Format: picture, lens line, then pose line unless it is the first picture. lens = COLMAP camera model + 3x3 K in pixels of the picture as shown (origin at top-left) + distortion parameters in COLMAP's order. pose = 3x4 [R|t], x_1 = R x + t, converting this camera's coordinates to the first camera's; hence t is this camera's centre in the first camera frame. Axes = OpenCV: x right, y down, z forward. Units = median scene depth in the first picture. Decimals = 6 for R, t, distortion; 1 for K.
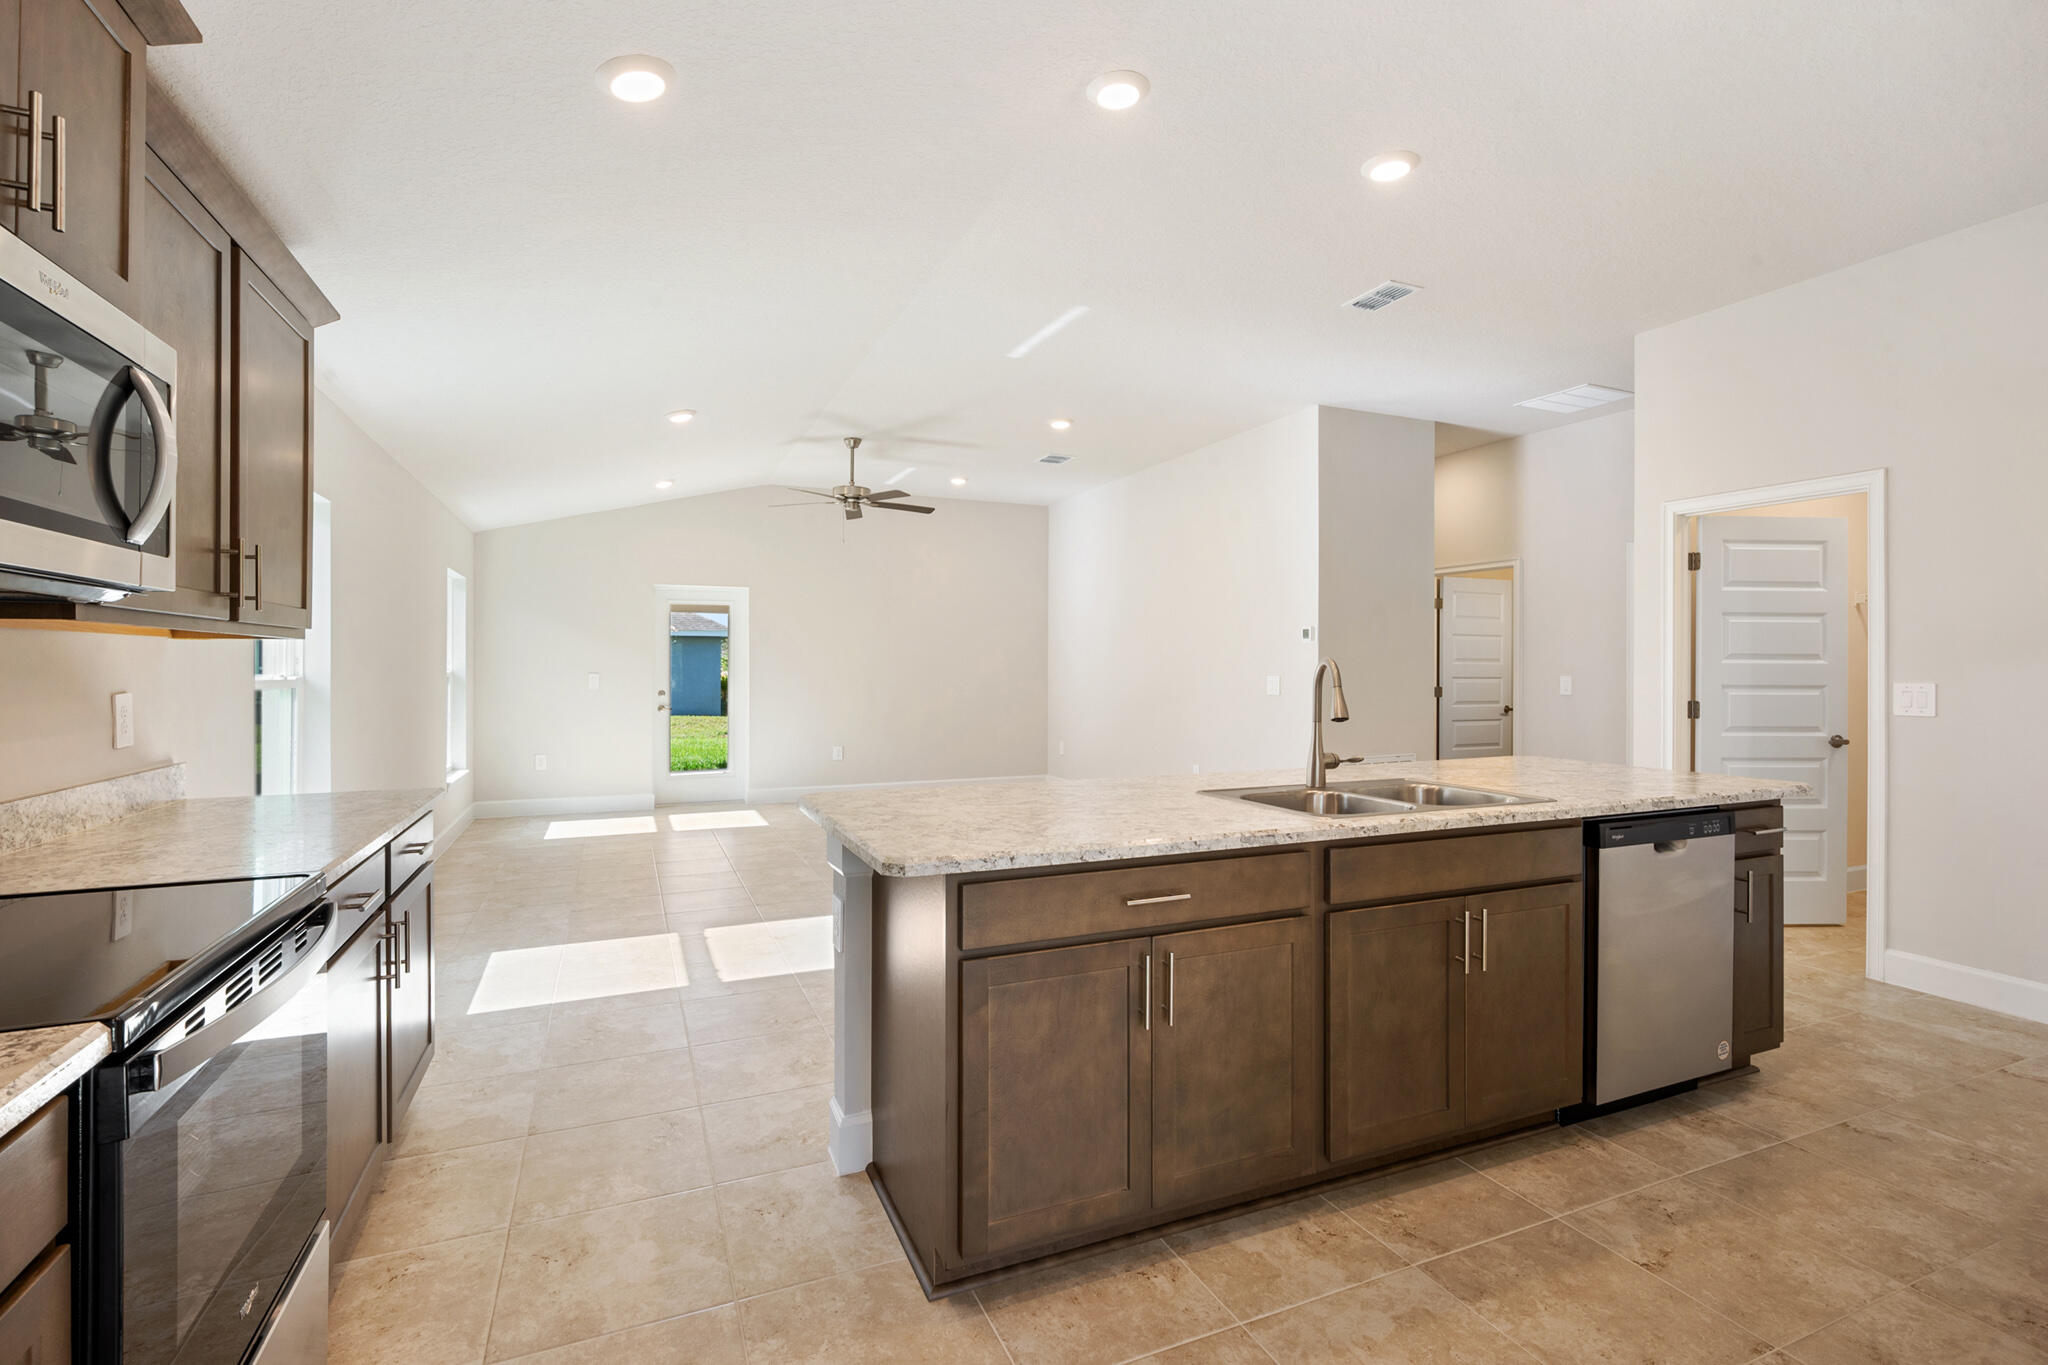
lens RADIAL K [[960.1, 0, 1026.7], [0, 960.1, 671.4], [0, 0, 1]] dist [0.015697, 0.000199]
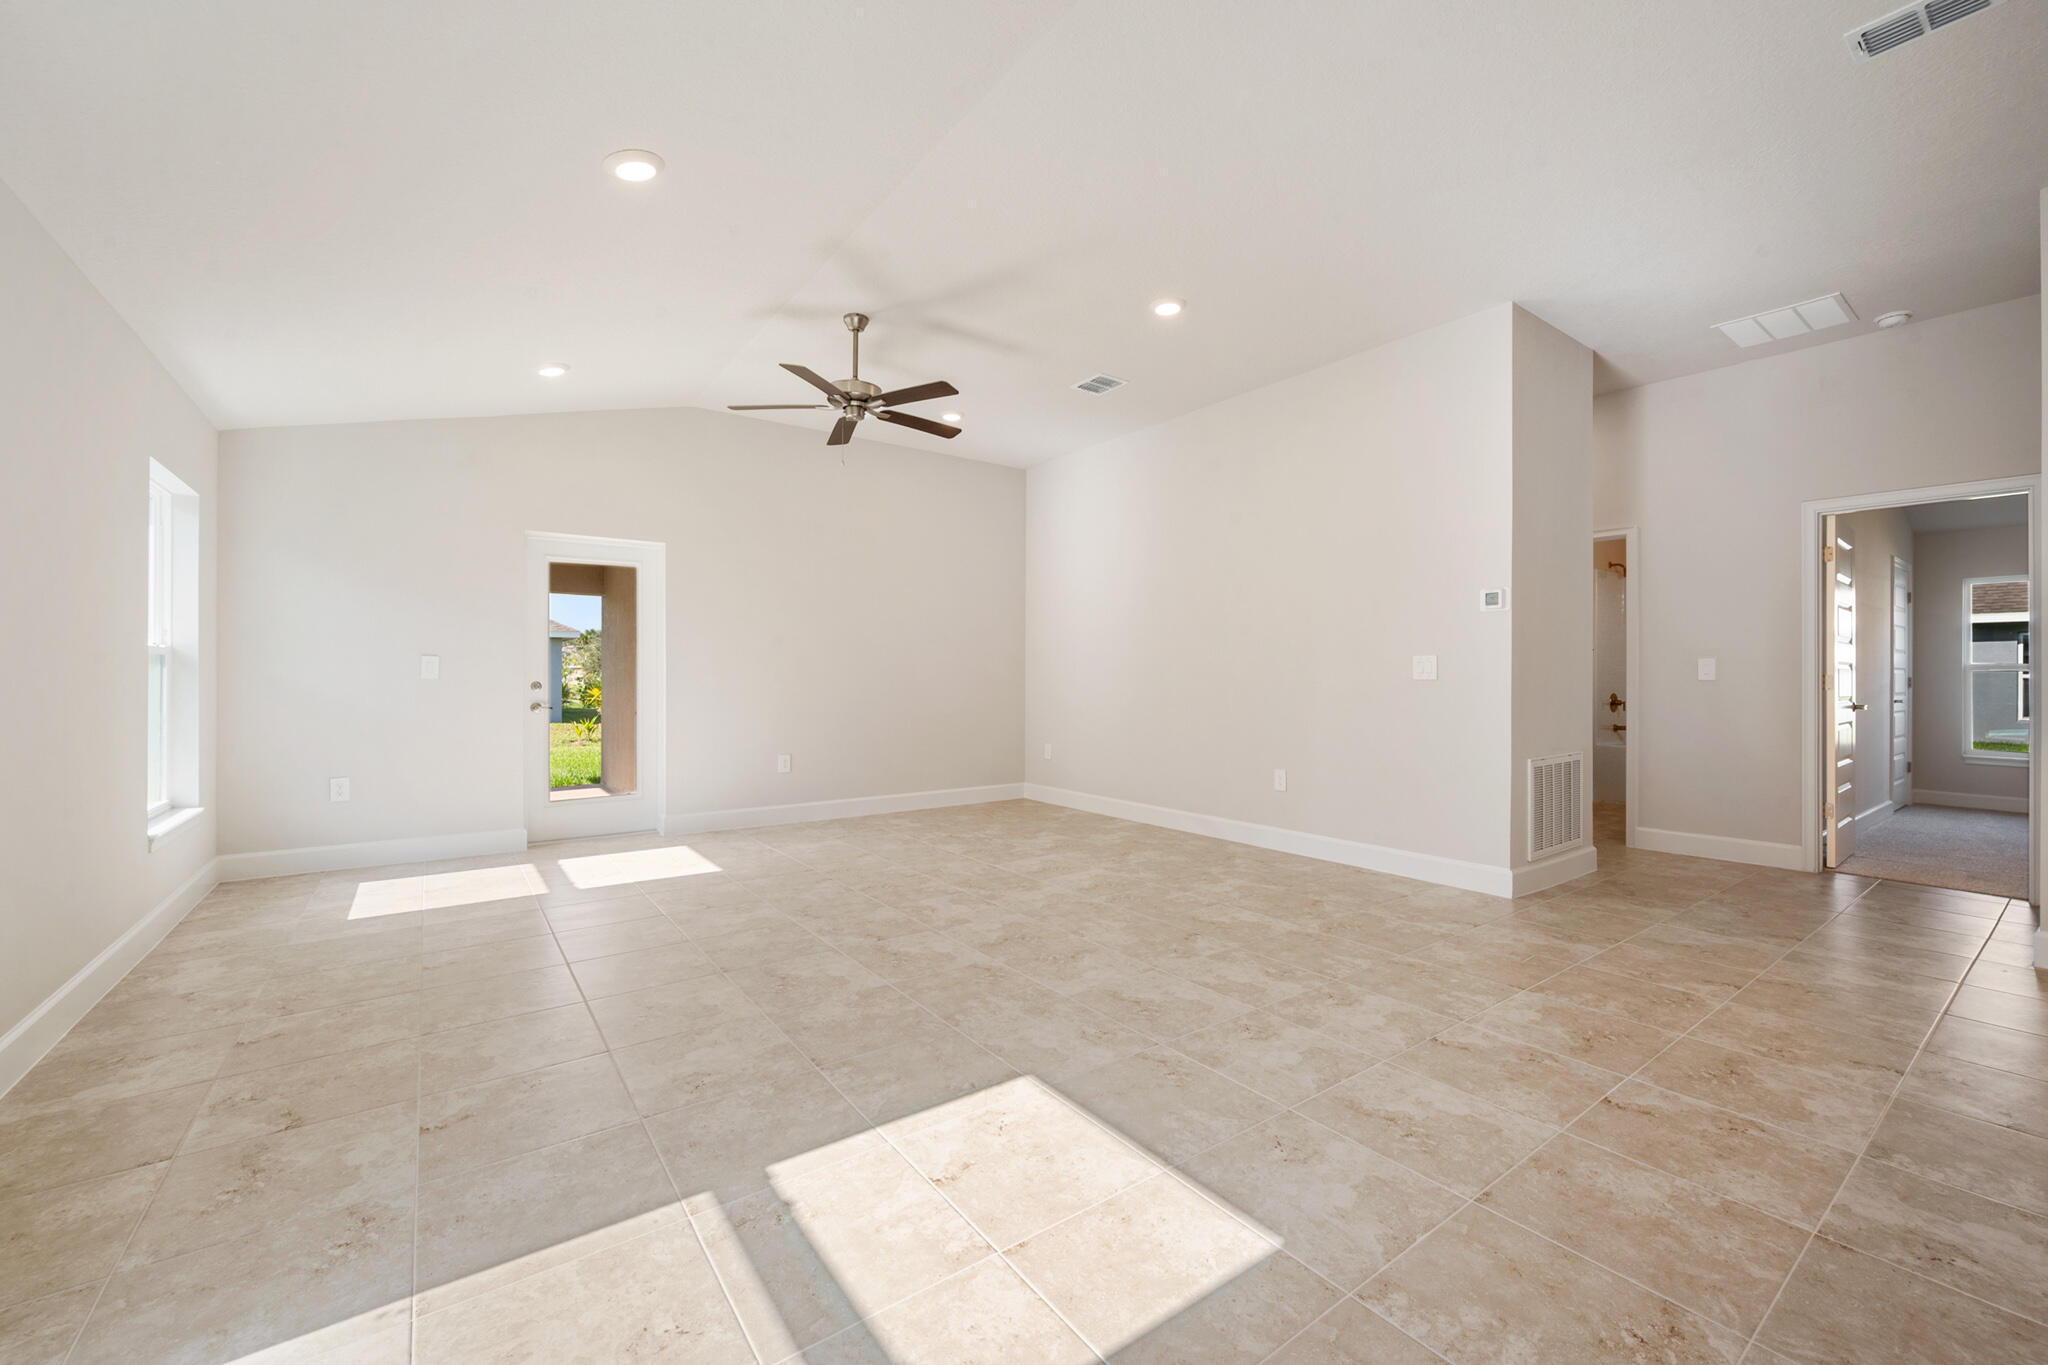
lens RADIAL K [[818.3, 0, 1026.9], [0, 818.3, 683.0], [0, 0, 1]] dist [0.000435, 0.000187]
pose [[0.973069, -0.001824, 0.230508, -0.197521], [0.001397, 0.999997, 0.002018, 0.023492], [-0.230511, -0.001641, 0.973068, 0.390492]]
